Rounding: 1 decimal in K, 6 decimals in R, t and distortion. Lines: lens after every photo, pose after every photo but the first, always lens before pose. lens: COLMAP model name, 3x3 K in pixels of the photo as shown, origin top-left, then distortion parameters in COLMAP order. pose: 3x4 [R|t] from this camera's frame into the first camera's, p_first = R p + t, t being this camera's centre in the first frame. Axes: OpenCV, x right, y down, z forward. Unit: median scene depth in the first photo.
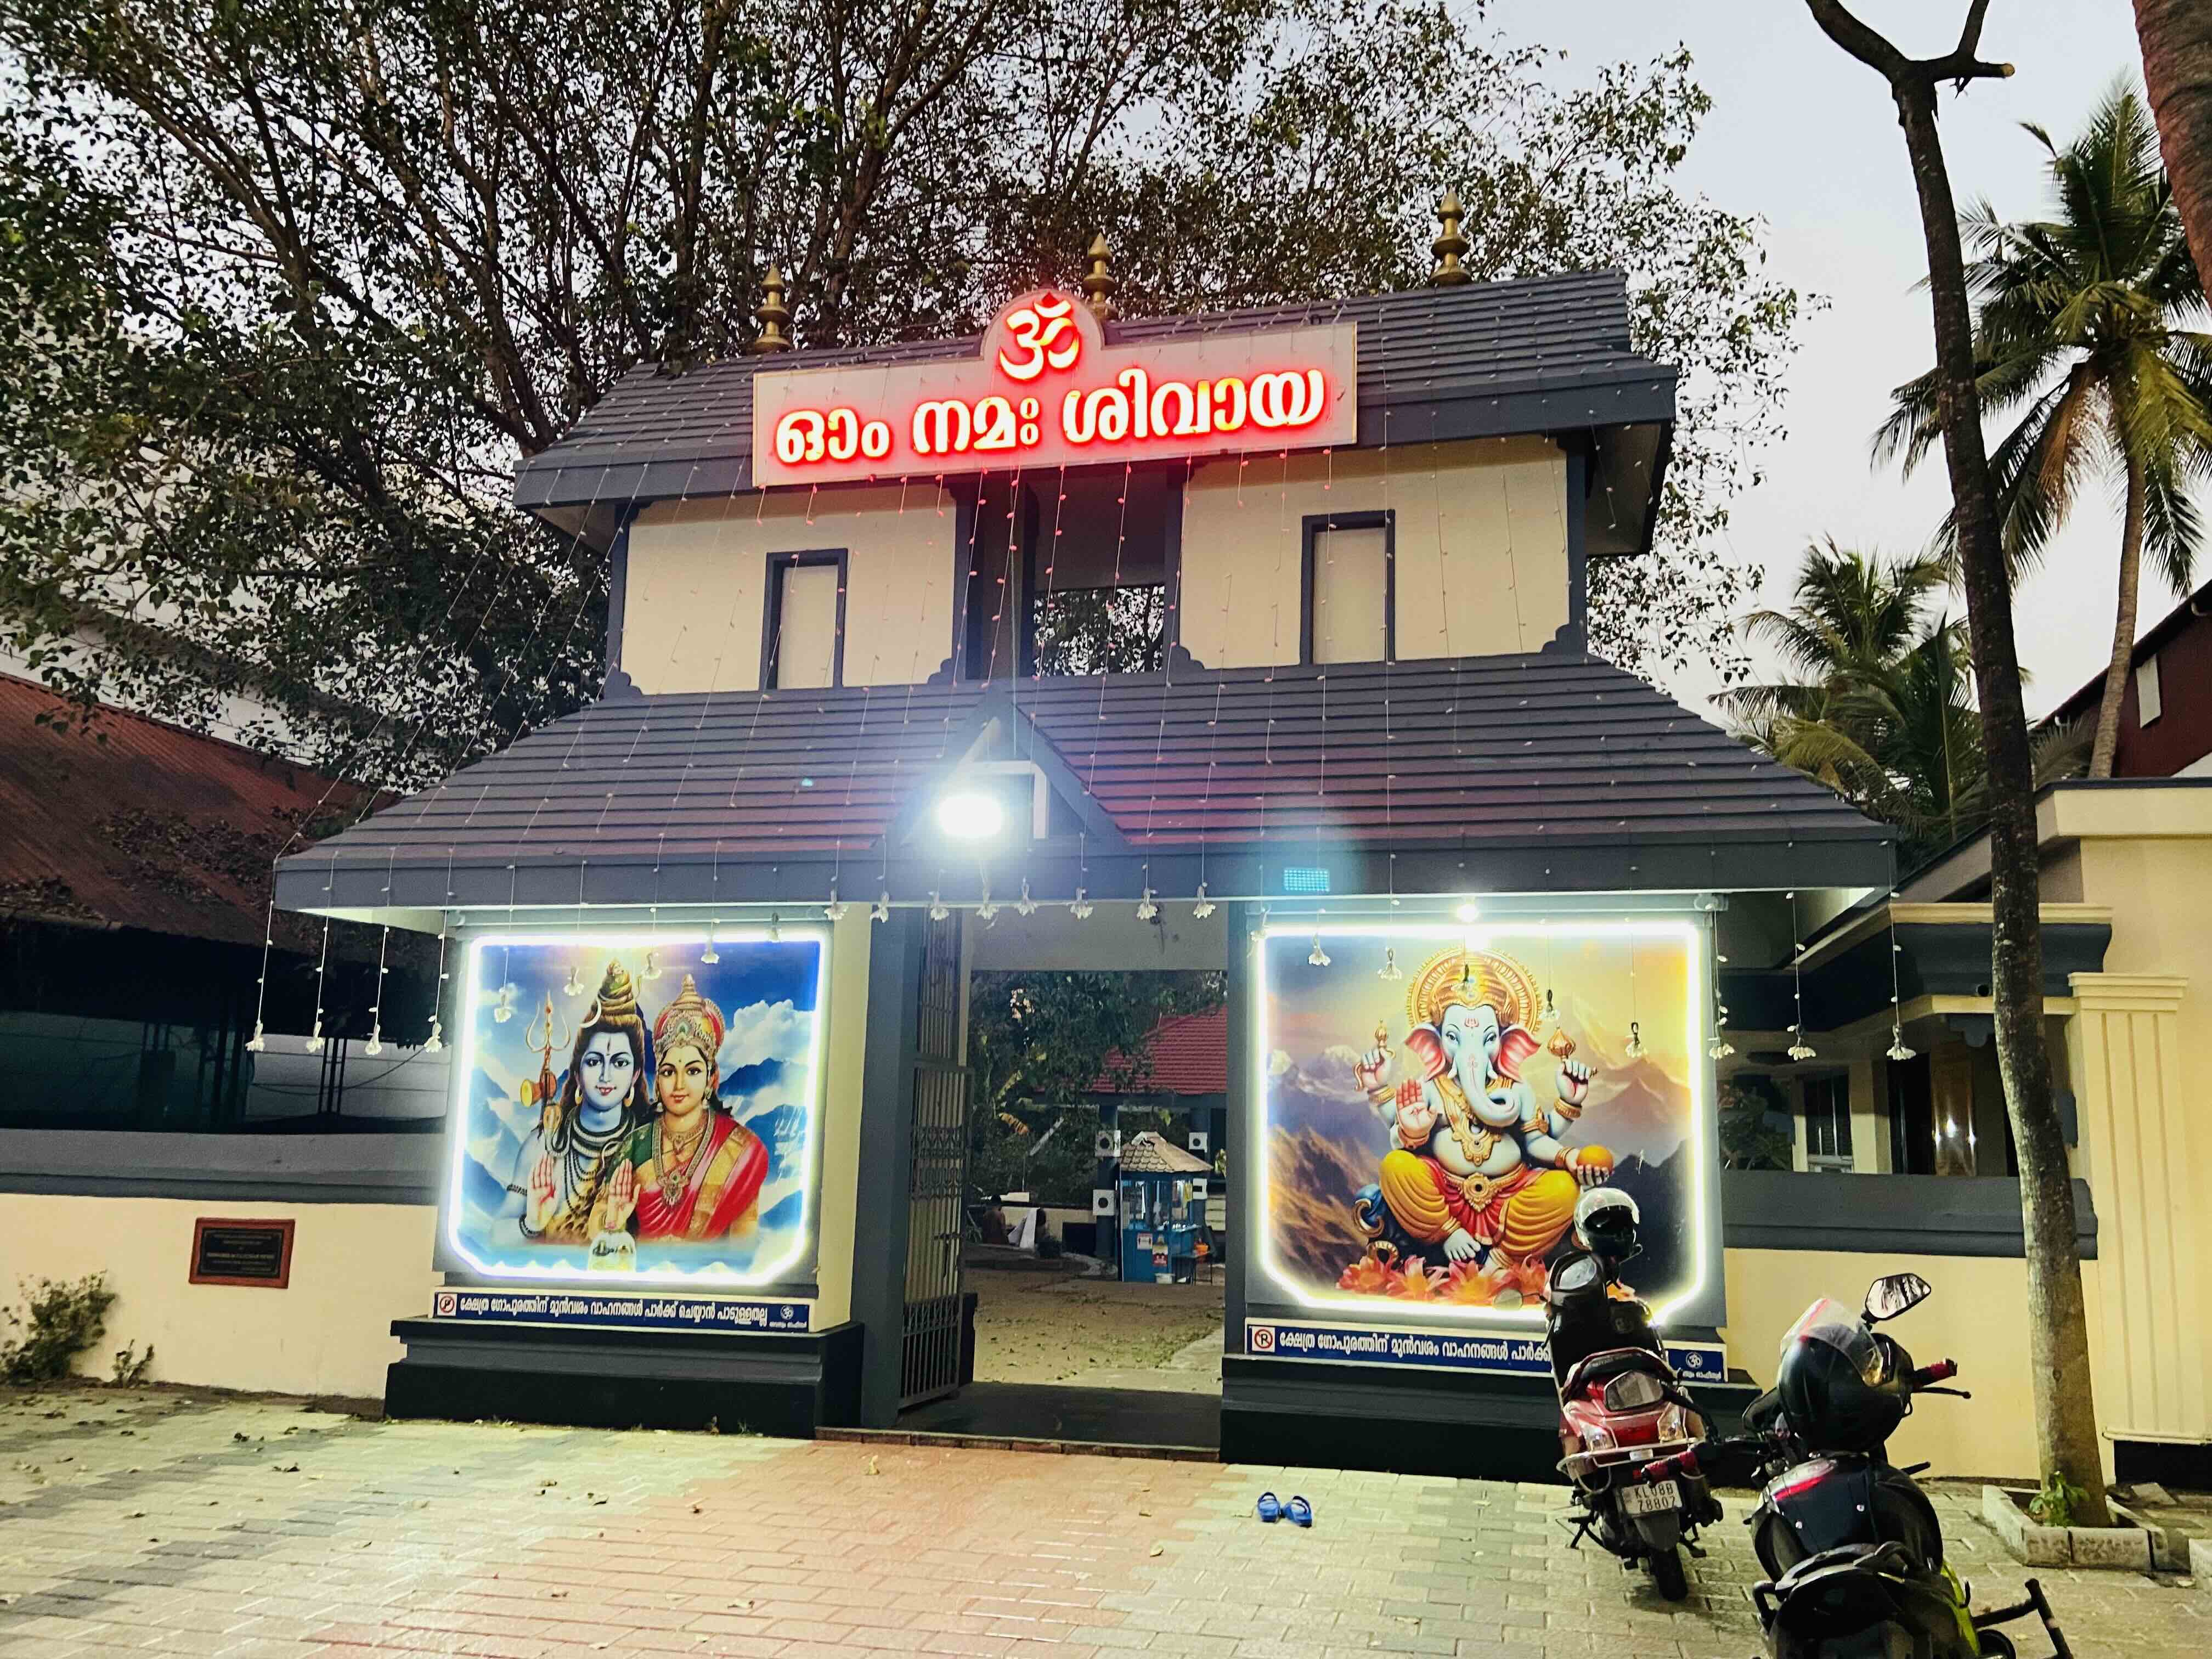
lens RADIAL K [[1676.1, 0, 1128.7], [0, 1676.1, 850.8], [0, 0, 1]] dist [0.125928, -0.154032]
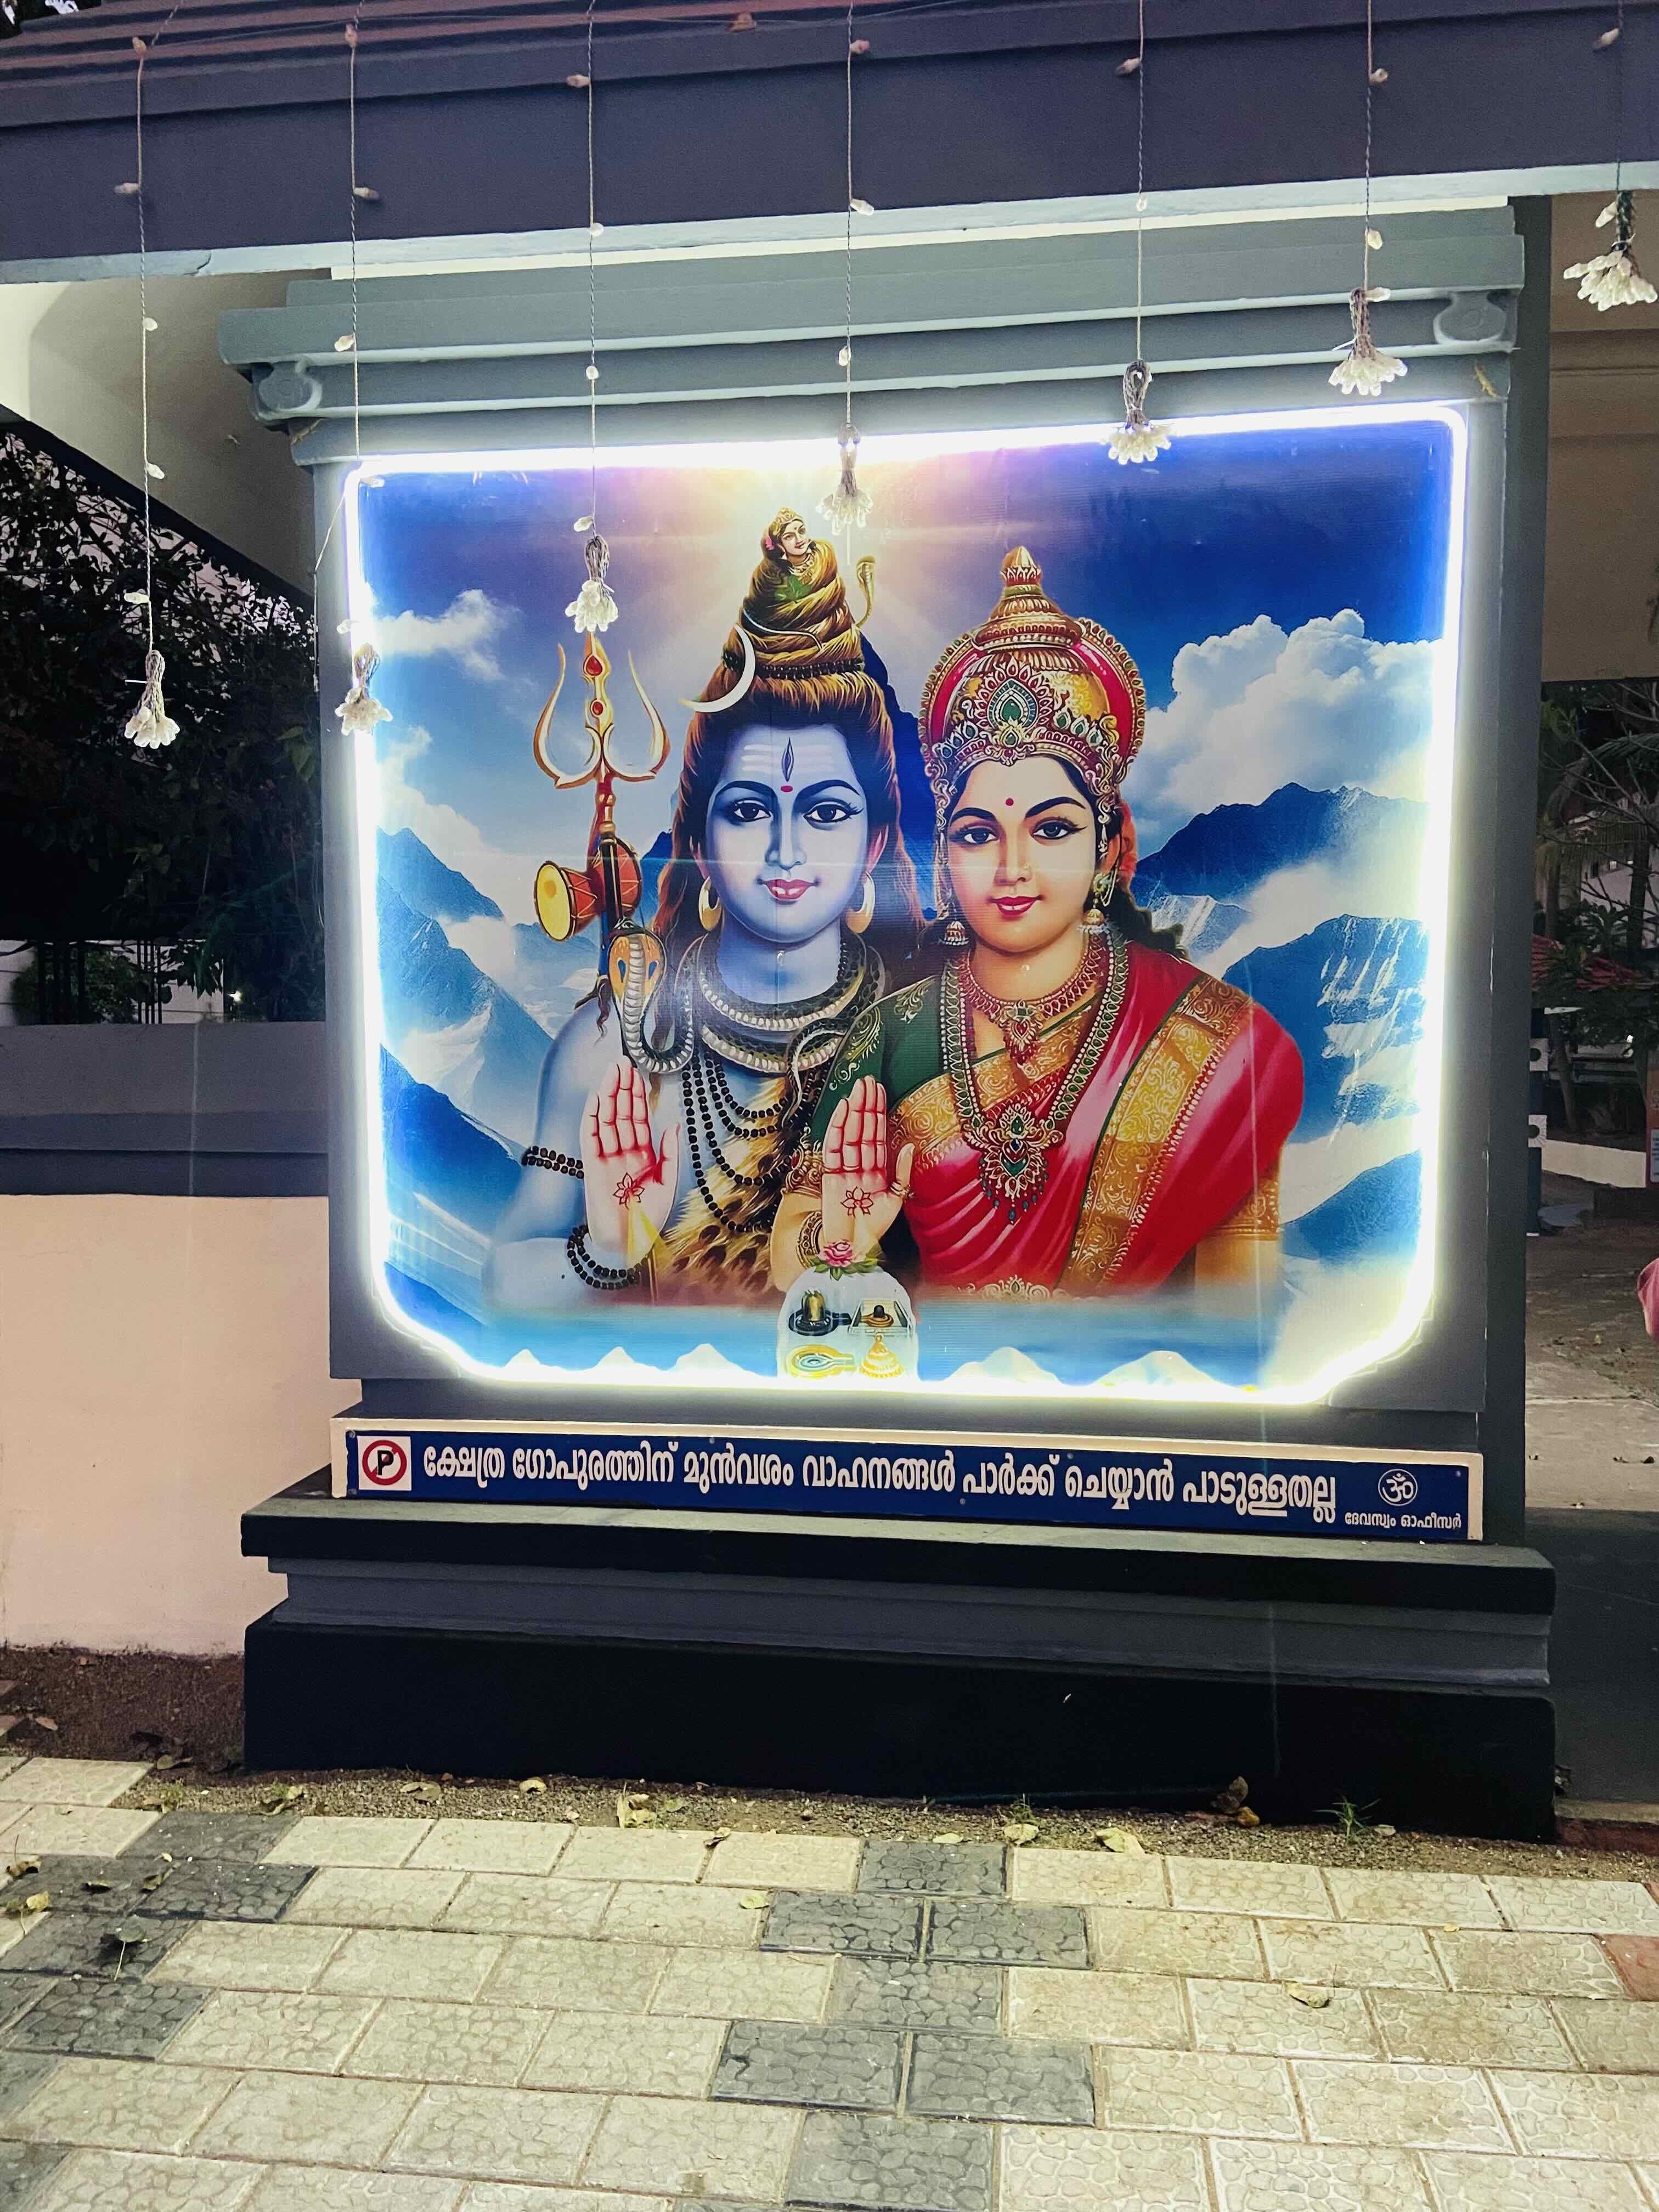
lens RADIAL K [[1676.1, 0, 811.2], [0, 1676.1, 1125.4], [0, 0, 1]] dist [0.125928, -0.154032]
pose [[0.994788, -0.022808, 0.099384, -0.345777], [0.001976, 0.978792, 0.204849, 0.119256], [-0.101948, -0.203585, 0.973735, 0.654874]]
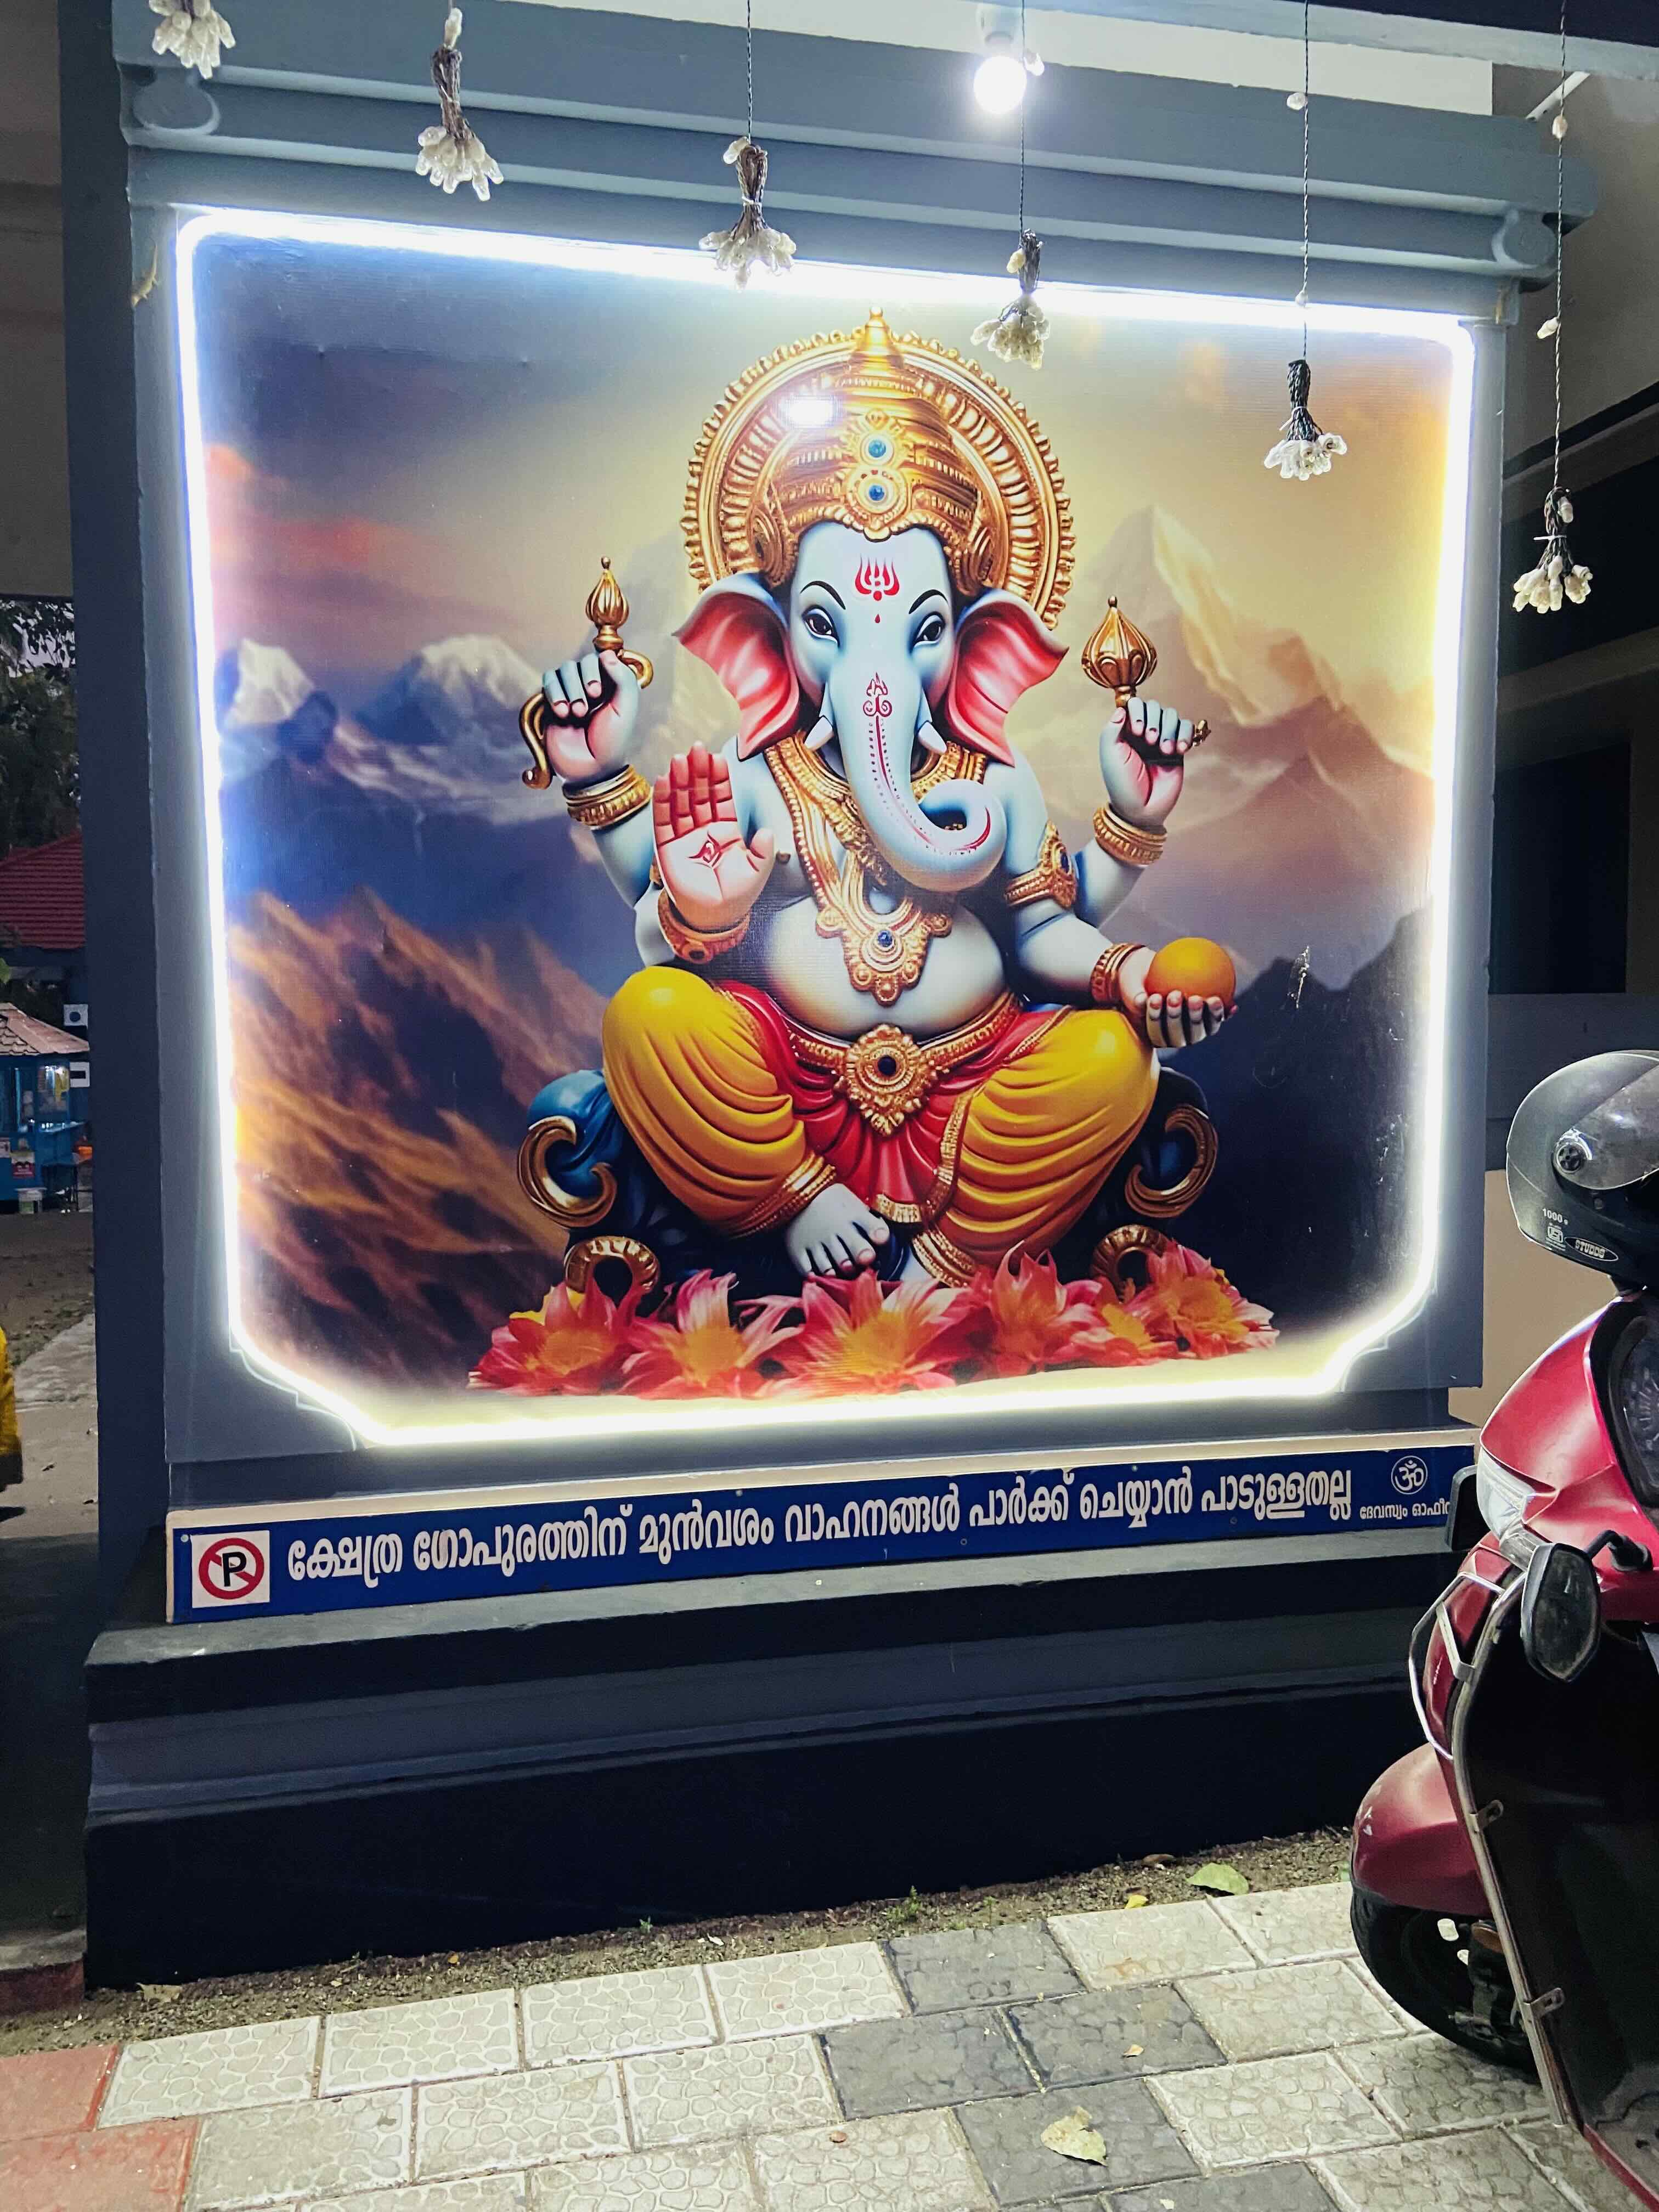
lens RADIAL K [[1676.1, 0, 822.3], [0, 1676.1, 1091.5], [0, 0, 1]] dist [0.125928, -0.154032]
pose [[0.901169, -0.045218, 0.431103, 0.041719], [-0.048788, 0.977643, 0.204531, 0.119920], [-0.430713, -0.205350, 0.878816, 0.626654]]
